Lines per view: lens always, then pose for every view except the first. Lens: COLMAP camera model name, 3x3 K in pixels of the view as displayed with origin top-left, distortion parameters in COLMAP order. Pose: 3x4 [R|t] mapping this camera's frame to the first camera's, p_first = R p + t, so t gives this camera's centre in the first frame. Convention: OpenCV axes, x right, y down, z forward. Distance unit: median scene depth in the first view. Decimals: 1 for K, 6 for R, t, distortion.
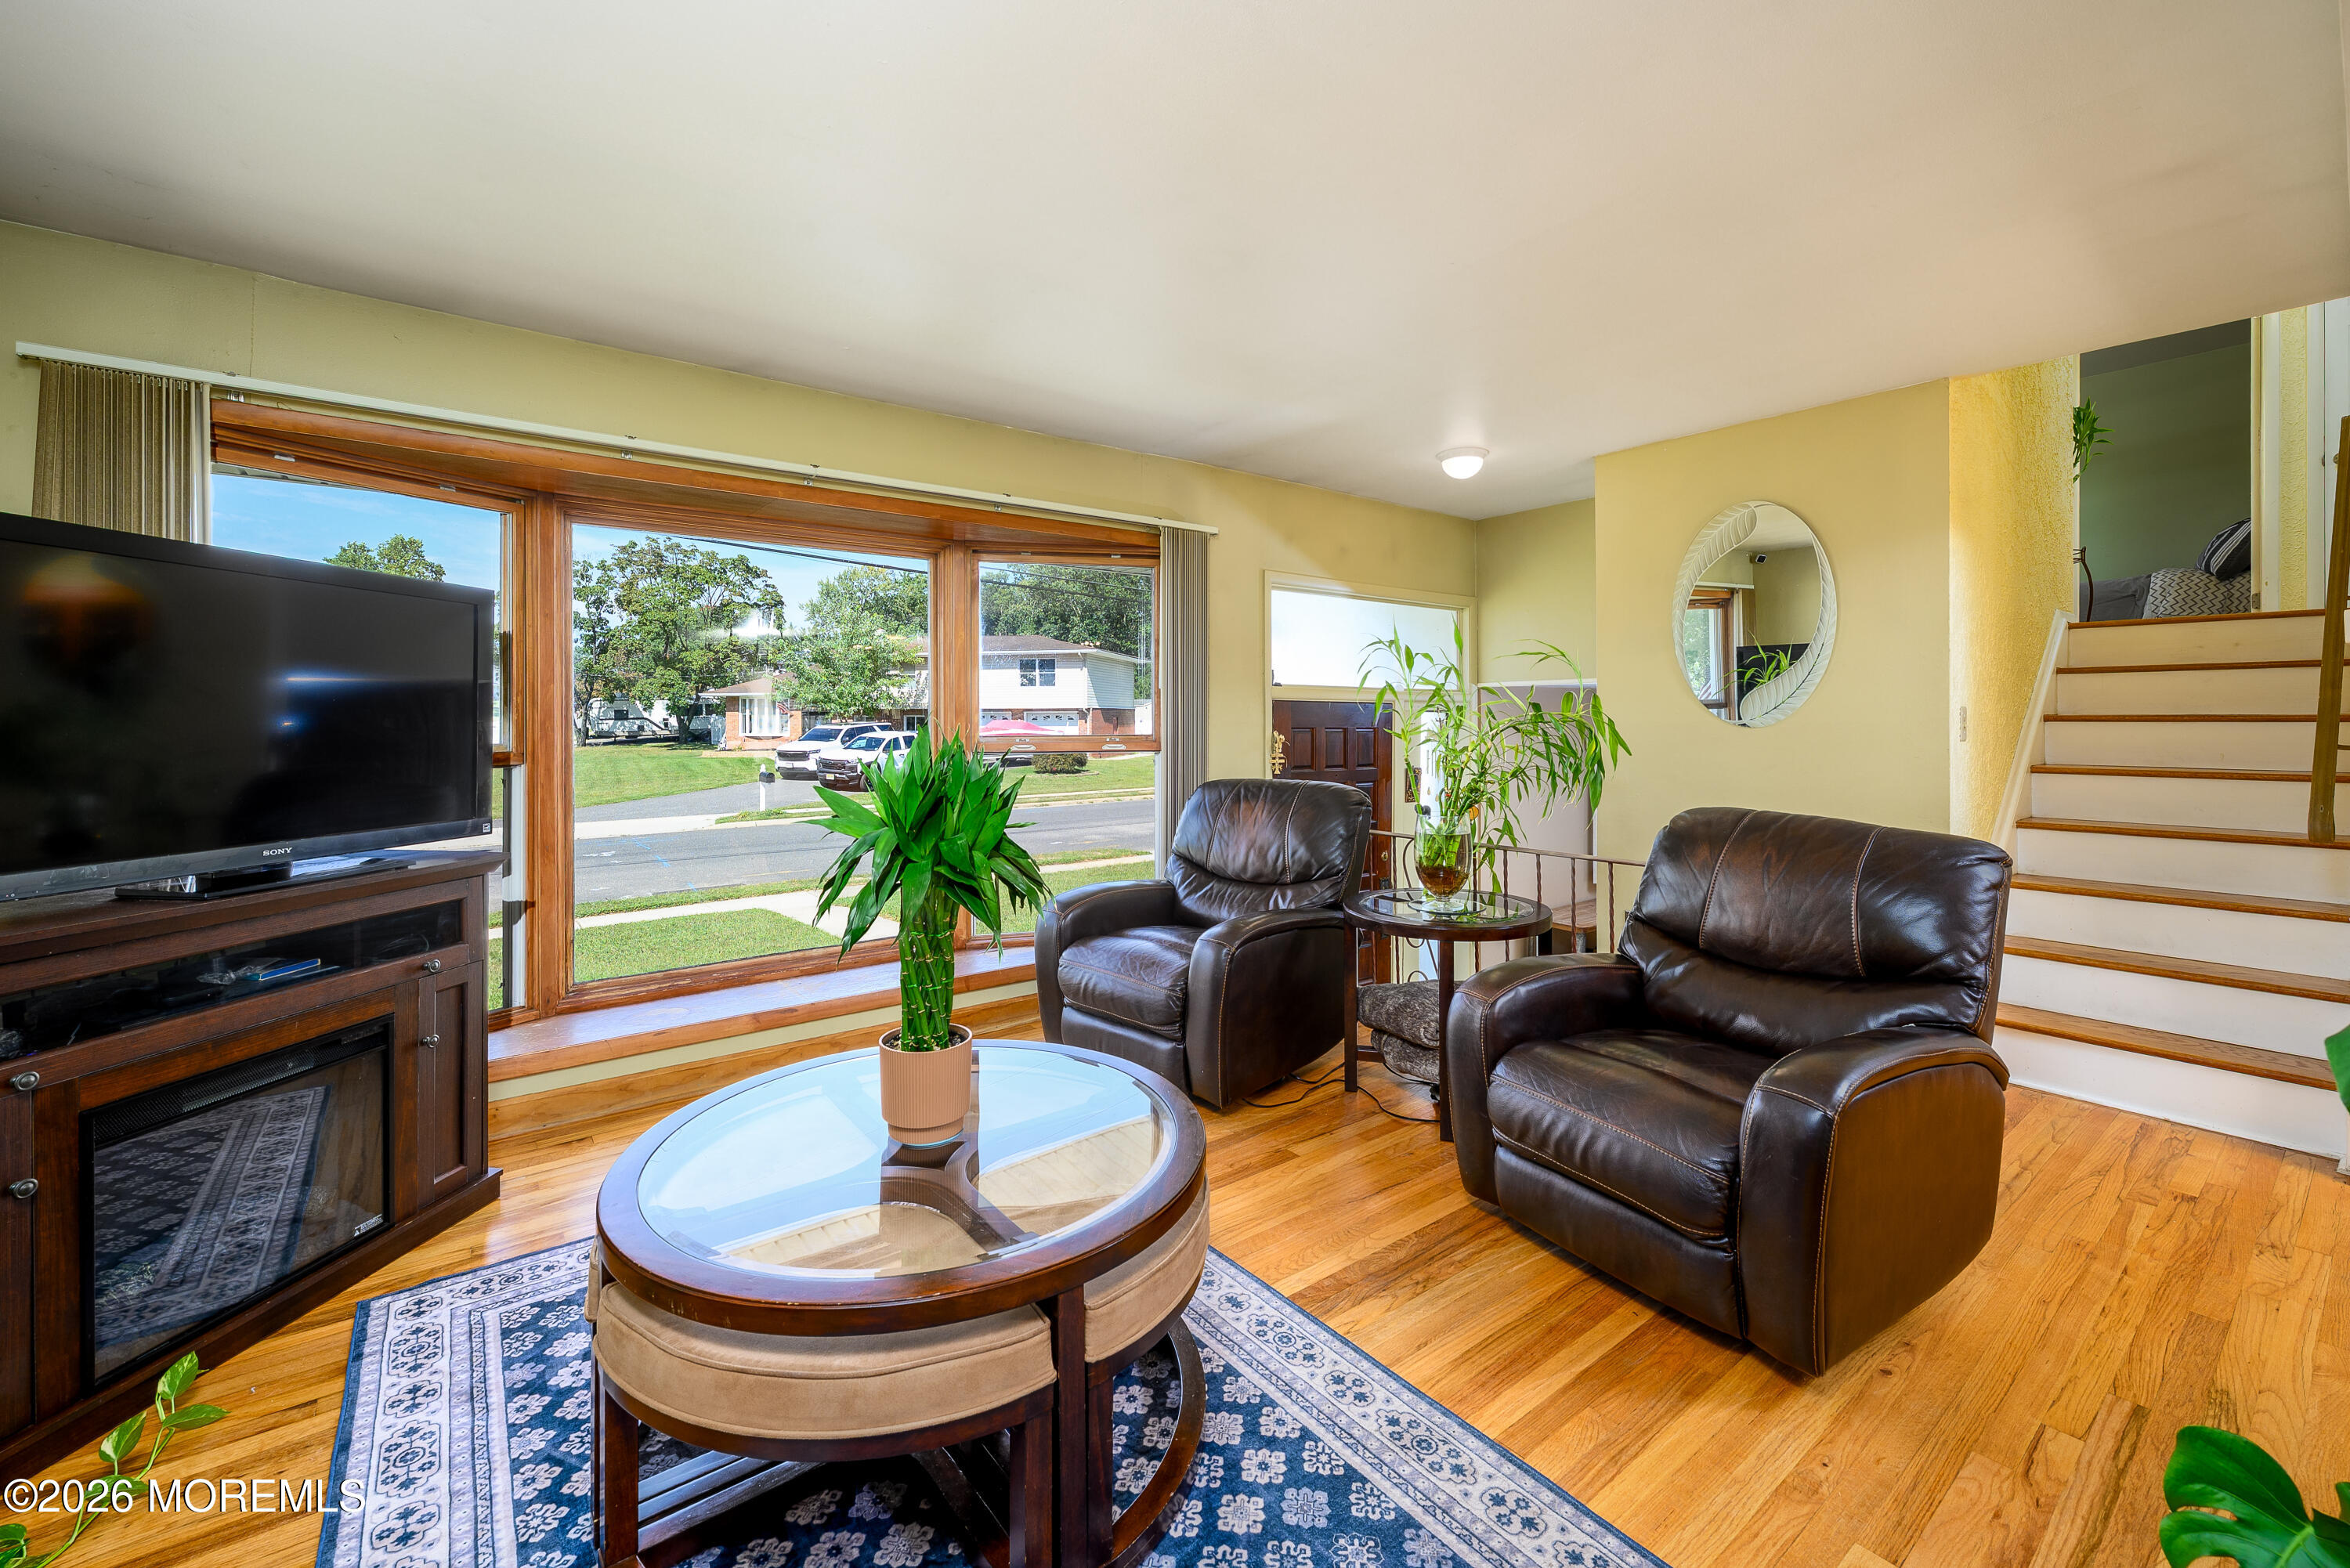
lens RADIAL K [[932.5, 0, 1179.1], [0, 932.5, 710.8], [0, 0, 1]] dist [-0.001437, -0.000107]
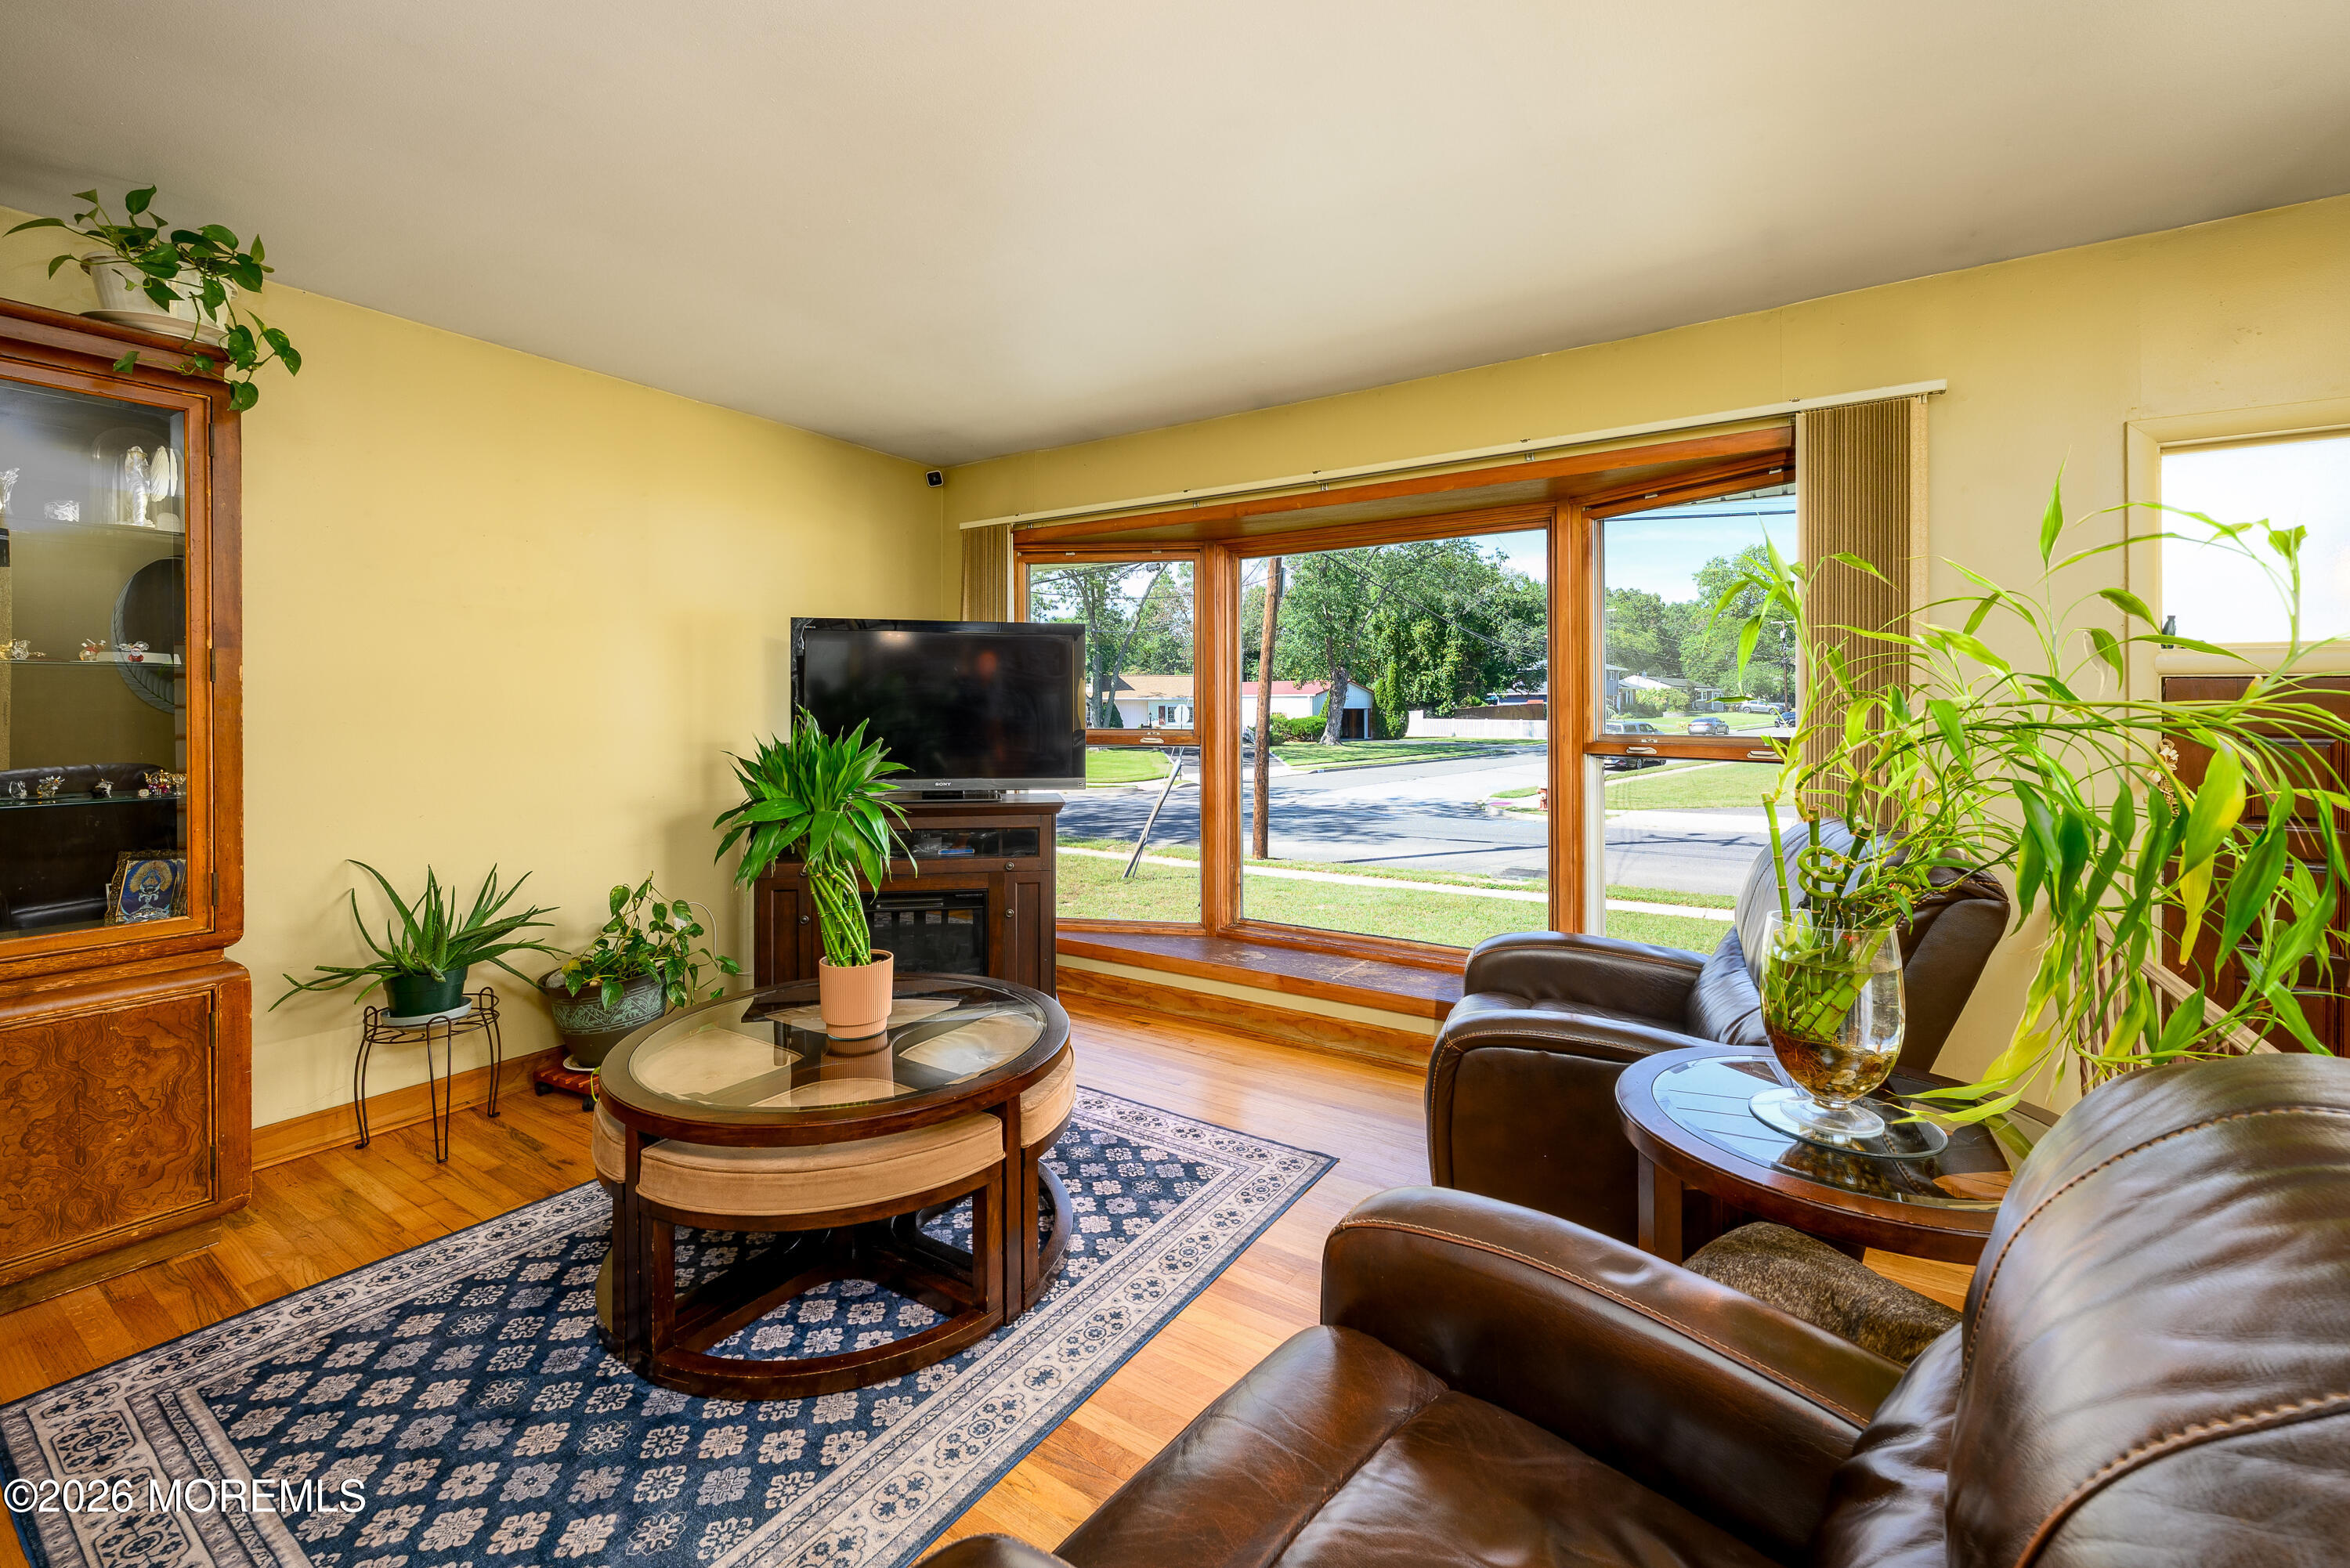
lens RADIAL K [[932.5, 0, 1179.1], [0, 932.5, 710.8], [0, 0, 1]] dist [-0.001437, -0.000107]
pose [[0.360512, 0.013823, -0.932652, 0.951192], [0.006192, 0.999833, 0.017213, -0.019778], [0.932734, -0.011980, 0.360366, 0.824804]]
